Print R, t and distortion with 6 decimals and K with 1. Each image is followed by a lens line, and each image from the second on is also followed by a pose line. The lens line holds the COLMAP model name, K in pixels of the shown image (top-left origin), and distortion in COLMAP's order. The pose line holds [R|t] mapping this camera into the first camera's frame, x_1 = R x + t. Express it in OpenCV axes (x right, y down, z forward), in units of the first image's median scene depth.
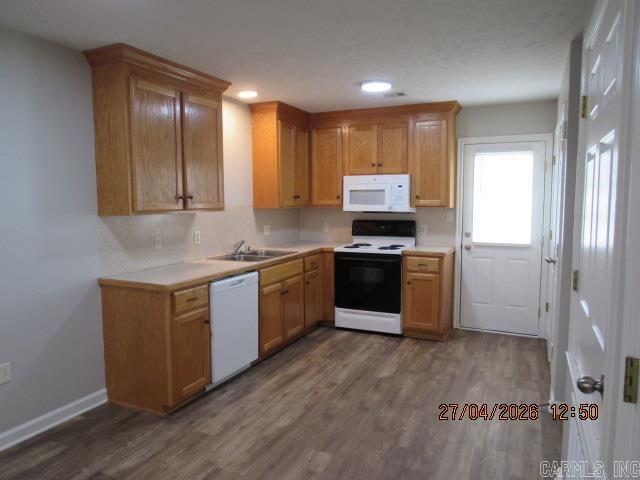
lens RADIAL K [[458.4, 0, 317.6], [0, 458.4, 241.7], [0, 0, 1]] dist [-0.023022, 0.006260]
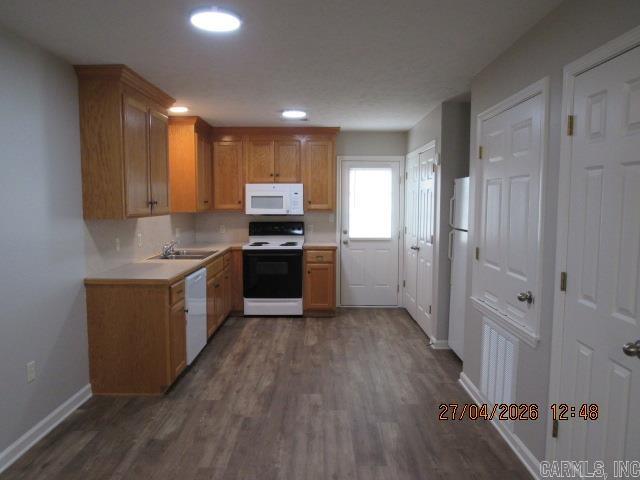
lens RADIAL K [[458.4, 0, 320.4], [0, 458.4, 240.2], [0, 0, 1]] dist [-0.023022, 0.006260]
pose [[0.904086, -0.031115, 0.426216, -0.305147], [0.035733, 0.999357, -0.002843, 0.009335], [-0.425853, 0.017800, 0.904617, -0.132829]]
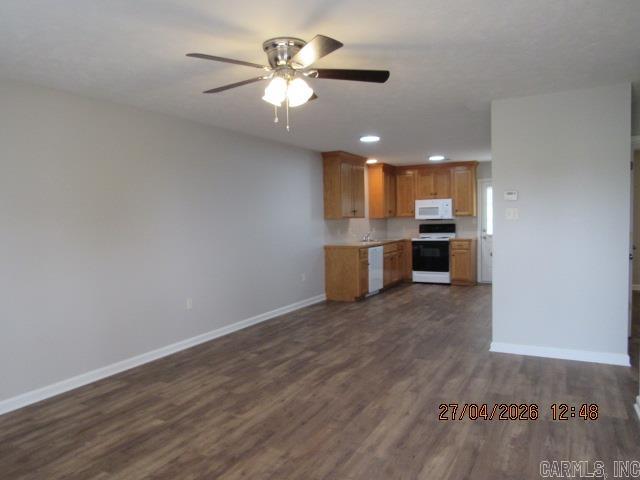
lens RADIAL K [[458.4, 0, 320.1], [0, 458.4, 241.8], [0, 0, 1]] dist [-0.023022, 0.006260]
pose [[0.998458, -0.013096, -0.053938, -0.261370], [0.010509, 0.998793, -0.047982, 0.124112], [0.054502, 0.047341, 0.997391, -0.972528]]
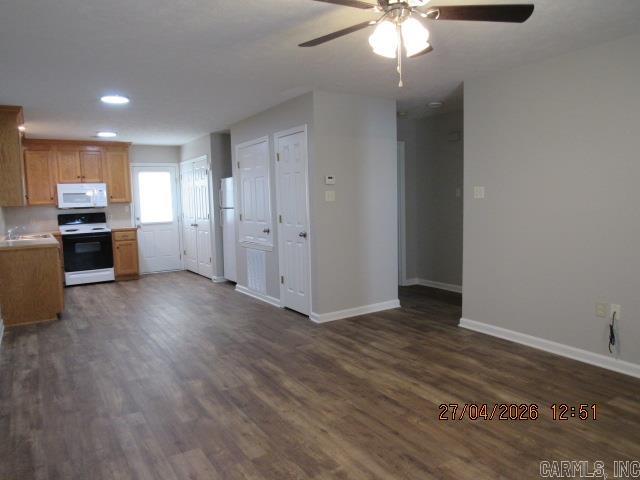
lens RADIAL K [[458.4, 0, 317.2], [0, 458.4, 238.3], [0, 0, 1]] dist [-0.023022, 0.006260]
pose [[0.535982, -0.084448, 0.839995, -0.840264], [0.107760, 0.993689, 0.031140, 0.084981], [-0.837324, 0.073827, 0.541699, -0.540934]]
